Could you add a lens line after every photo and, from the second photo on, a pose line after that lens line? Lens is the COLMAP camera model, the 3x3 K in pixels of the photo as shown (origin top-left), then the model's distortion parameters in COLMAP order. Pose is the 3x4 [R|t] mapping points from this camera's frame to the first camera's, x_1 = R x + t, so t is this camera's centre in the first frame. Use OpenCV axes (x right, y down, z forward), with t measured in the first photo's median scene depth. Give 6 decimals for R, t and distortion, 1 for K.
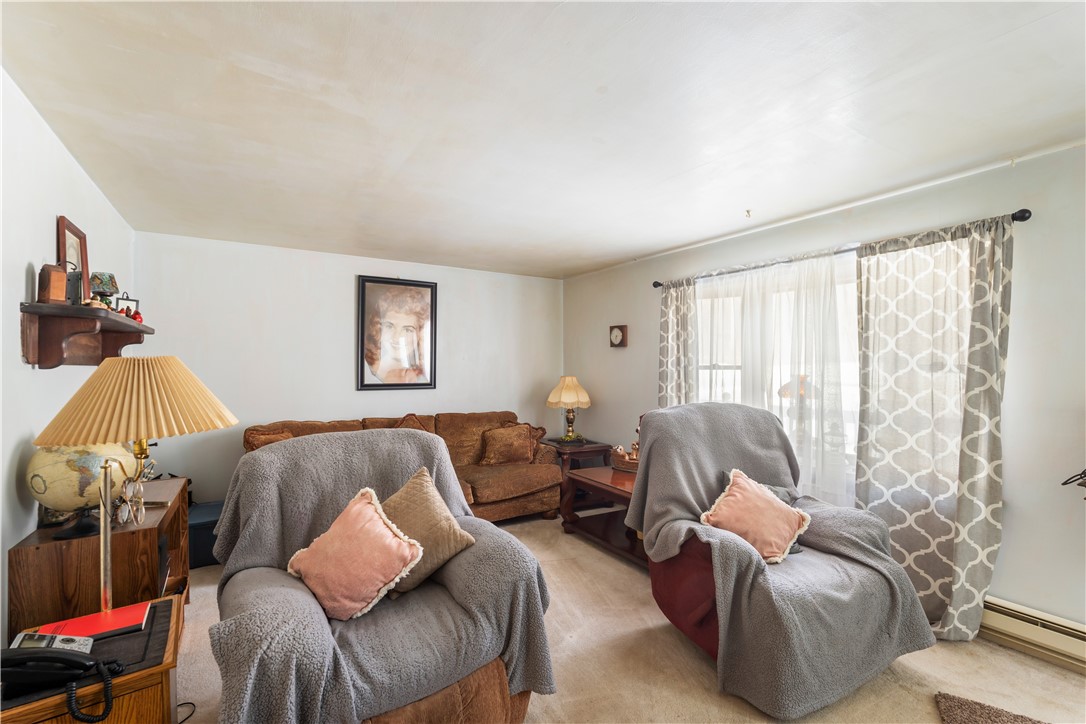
lens RADIAL K [[483.7, 0, 535.0], [0, 483.7, 362.4], [0, 0, 1]] dist [-0.001958, 0.000925]
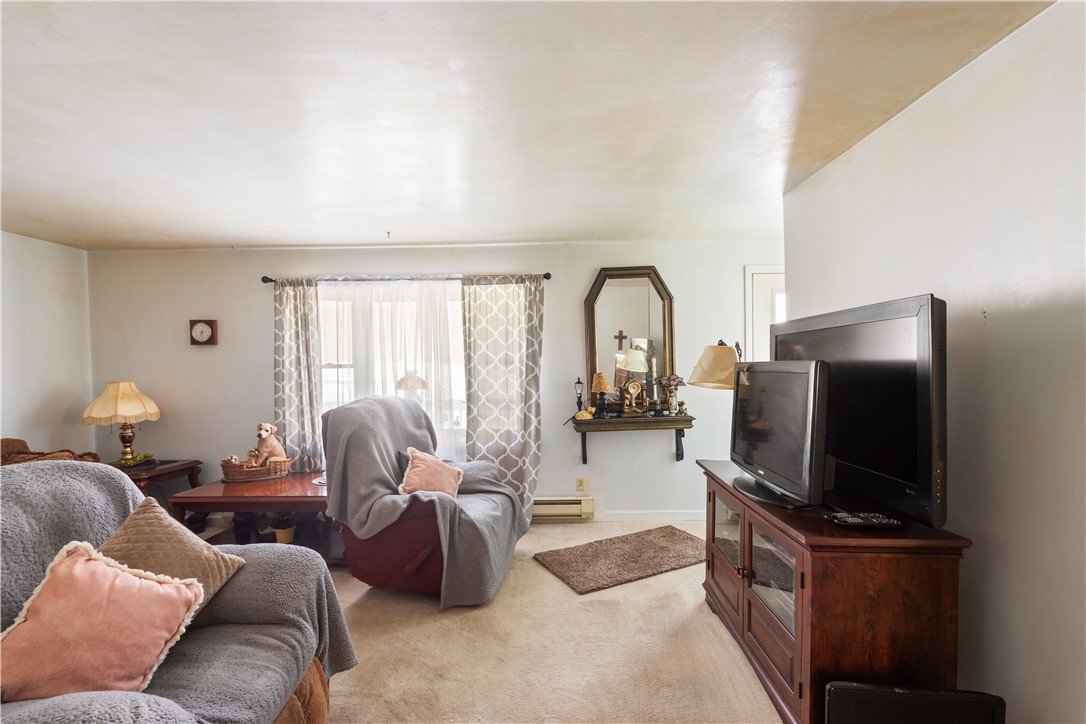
lens RADIAL K [[483.7, 0, 558.5], [0, 483.7, 373.2], [0, 0, 1]] dist [-0.001958, 0.000925]
pose [[0.529472, -0.028152, 0.847860, -0.433981], [0.009790, 0.999585, 0.027076, 0.002481], [-0.848271, -0.006036, 0.529529, 0.027627]]
